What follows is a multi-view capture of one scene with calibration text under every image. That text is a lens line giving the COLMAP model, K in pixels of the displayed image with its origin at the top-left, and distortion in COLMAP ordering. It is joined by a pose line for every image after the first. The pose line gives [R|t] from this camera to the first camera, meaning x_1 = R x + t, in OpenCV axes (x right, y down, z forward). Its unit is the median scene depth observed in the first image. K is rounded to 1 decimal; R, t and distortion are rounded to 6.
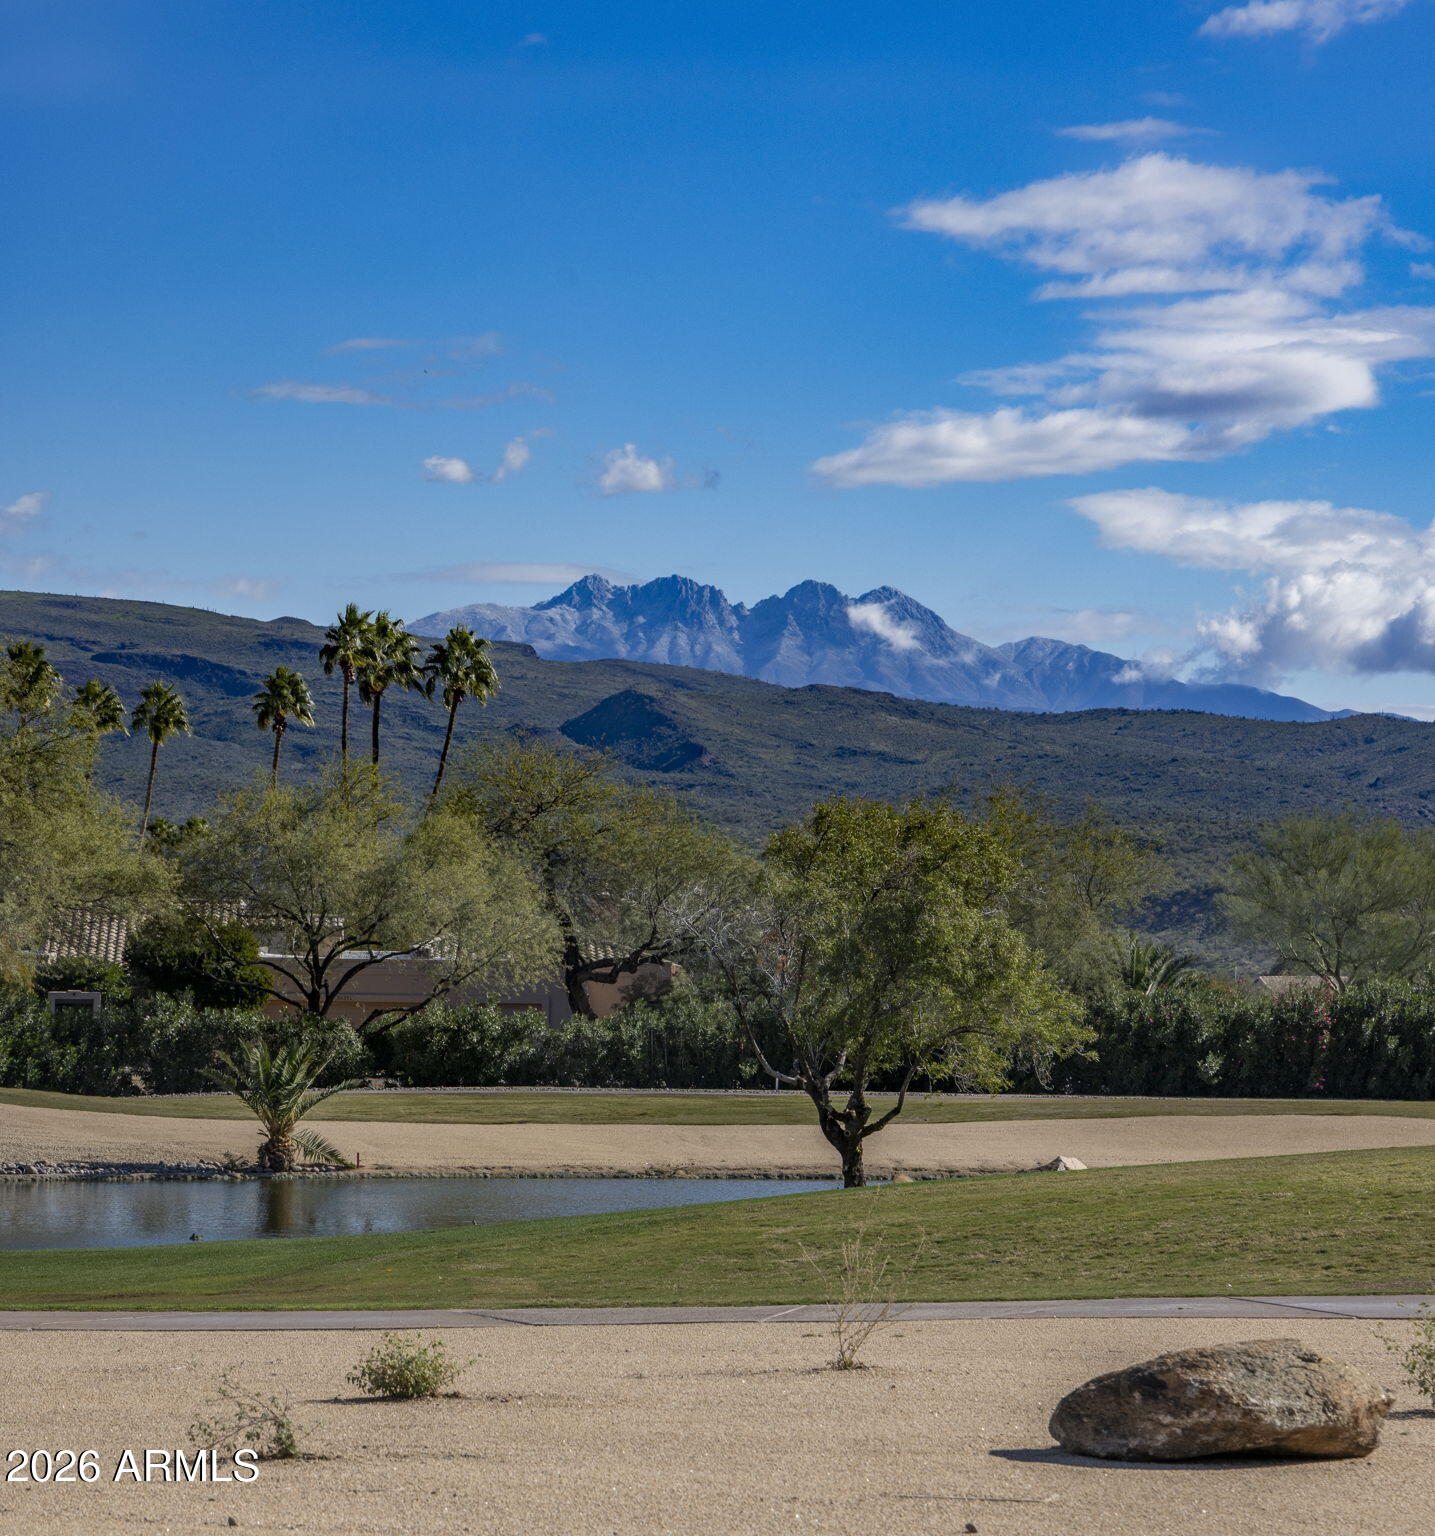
lens RADIAL K [[6238.3, 0, 717.5], [0, 6238.3, 768.0], [0, 0, 1]] dist [0.151800, 2.482130]
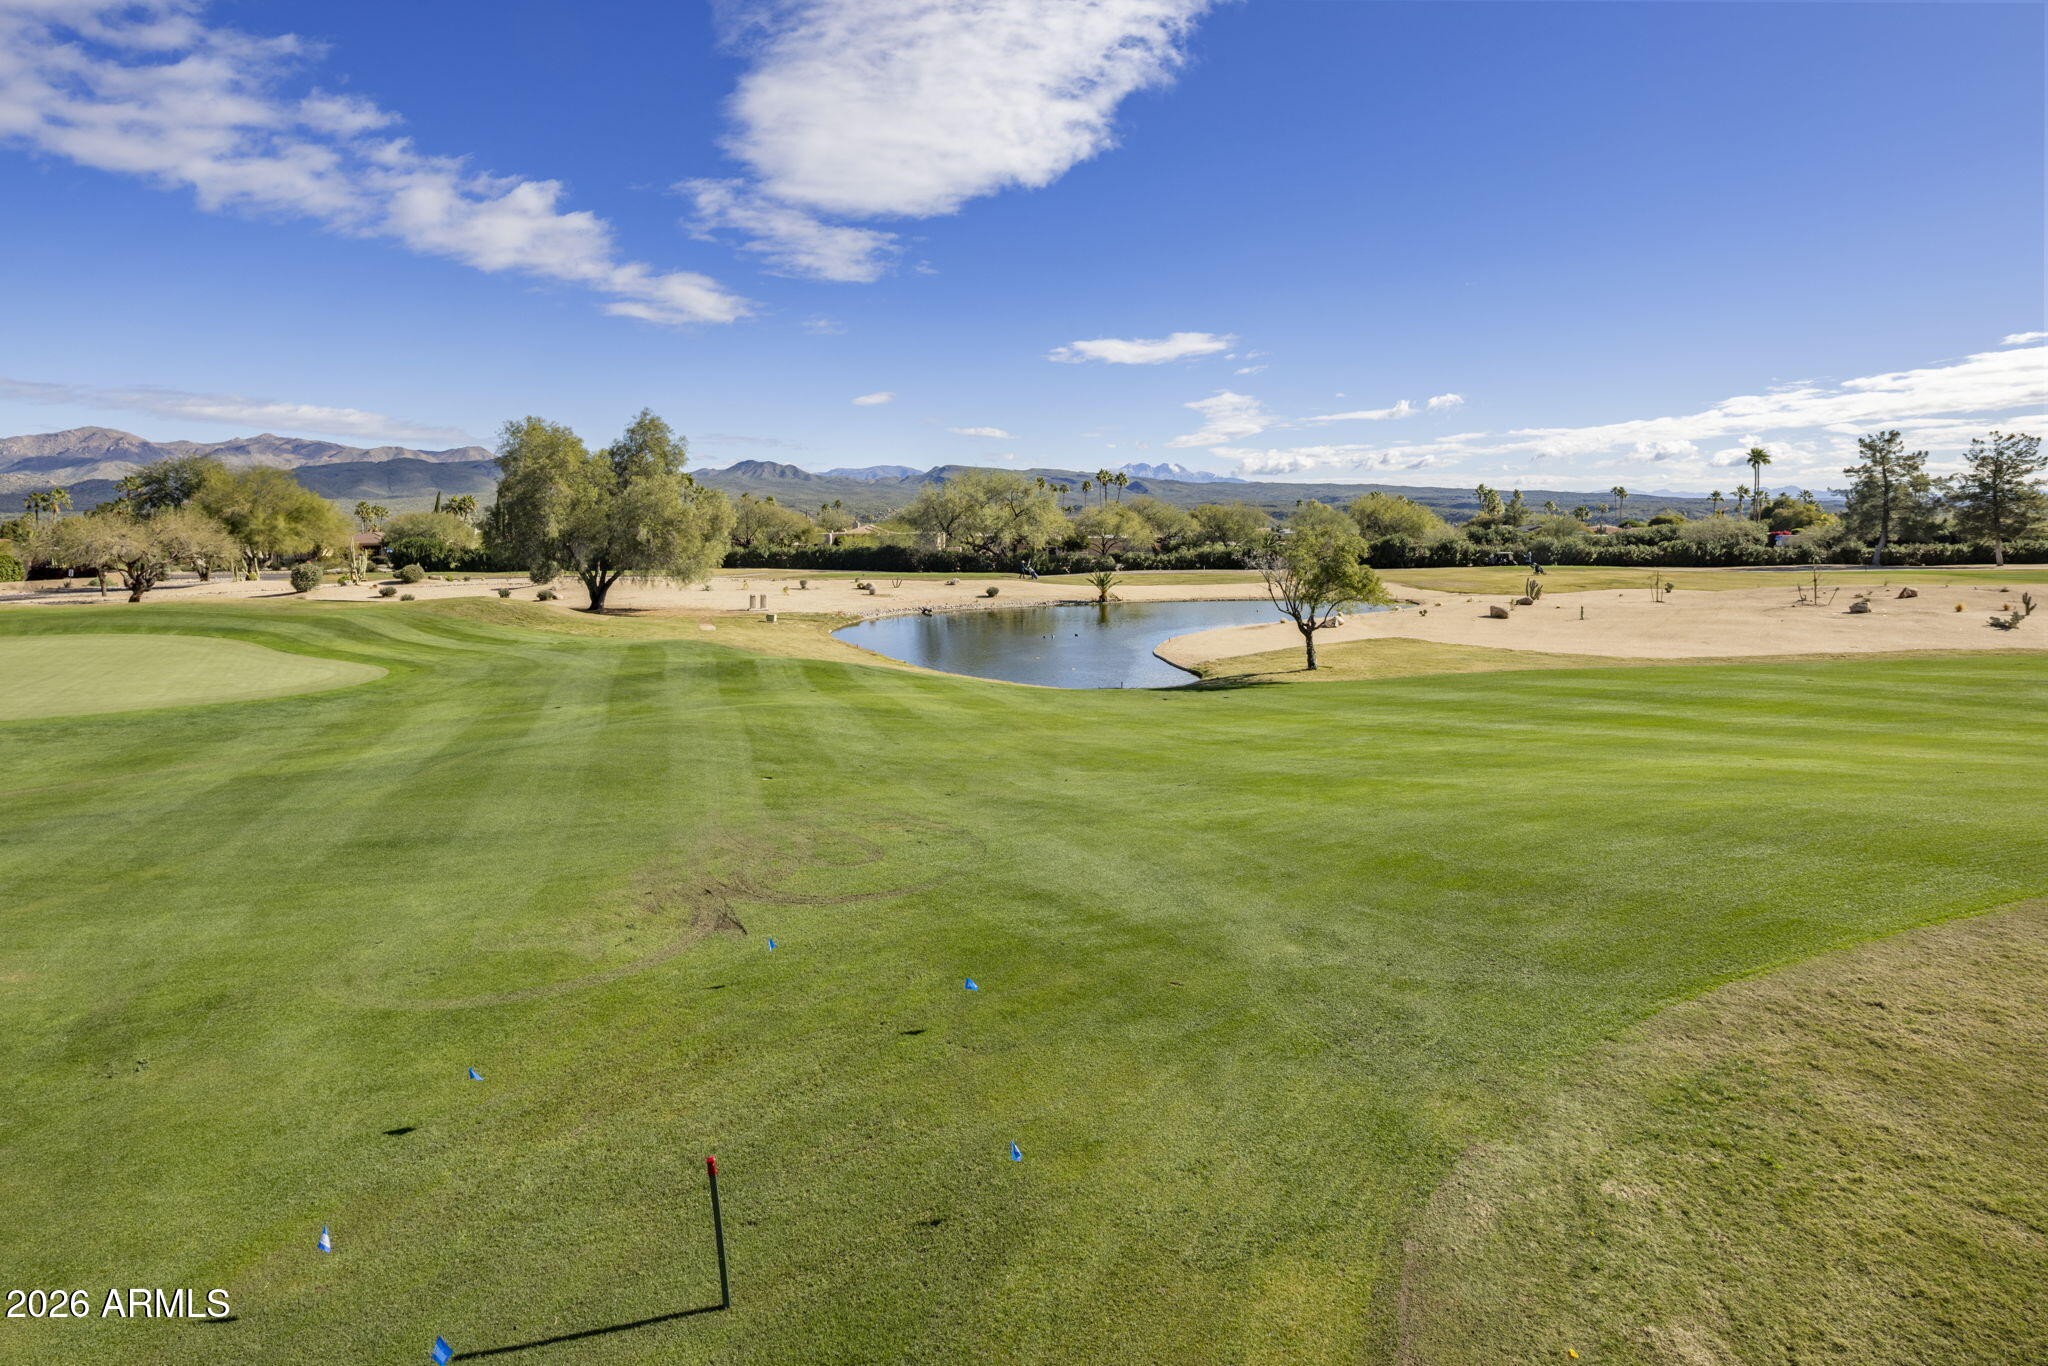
lens RADIAL K [[993.2, 0, 1030.1], [0, 993.2, 584.9], [0, 0, 1]] dist [0.001016, -0.000455]
pose [[0.992323, -0.011432, -0.123143, -0.028205], [0.022491, 0.995796, 0.088792, -0.006110], [0.121610, -0.090880, 0.988409, 0.252778]]
